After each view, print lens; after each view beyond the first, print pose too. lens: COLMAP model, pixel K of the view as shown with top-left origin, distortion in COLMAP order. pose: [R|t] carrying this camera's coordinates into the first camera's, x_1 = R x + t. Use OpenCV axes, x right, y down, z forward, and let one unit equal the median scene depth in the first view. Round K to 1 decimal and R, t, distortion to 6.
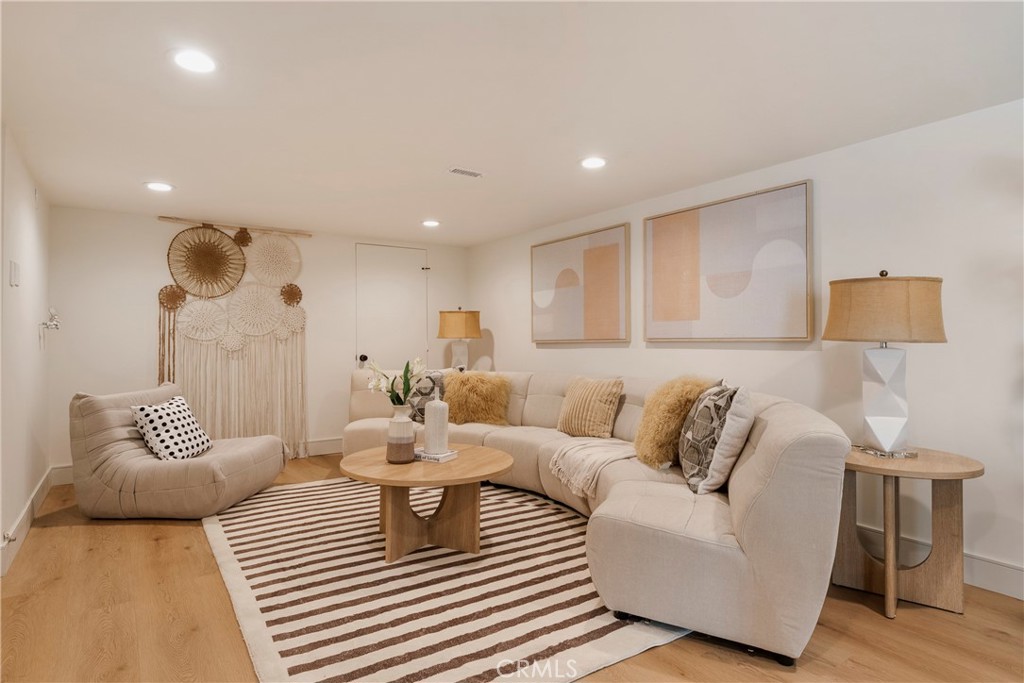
lens RADIAL K [[569.9, 0, 512.0], [0, 569.9, 341.5], [0, 0, 1]] dist [0.000335, 0.000041]
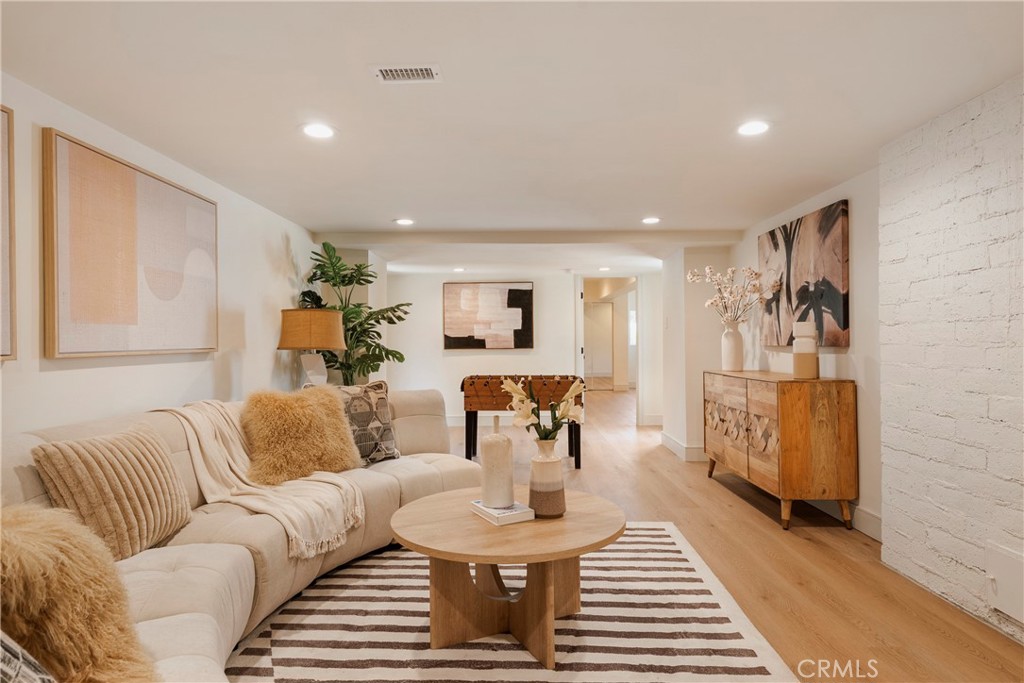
lens RADIAL K [[569.9, 0, 512.0], [0, 569.9, 341.5], [0, 0, 1]] dist [0.000335, 0.000041]
pose [[-0.820184, 0.005217, 0.572076, -0.498501], [0.010235, 0.999932, 0.005554, -0.016666], [-0.572008, 0.010410, -0.820182, 1.389603]]
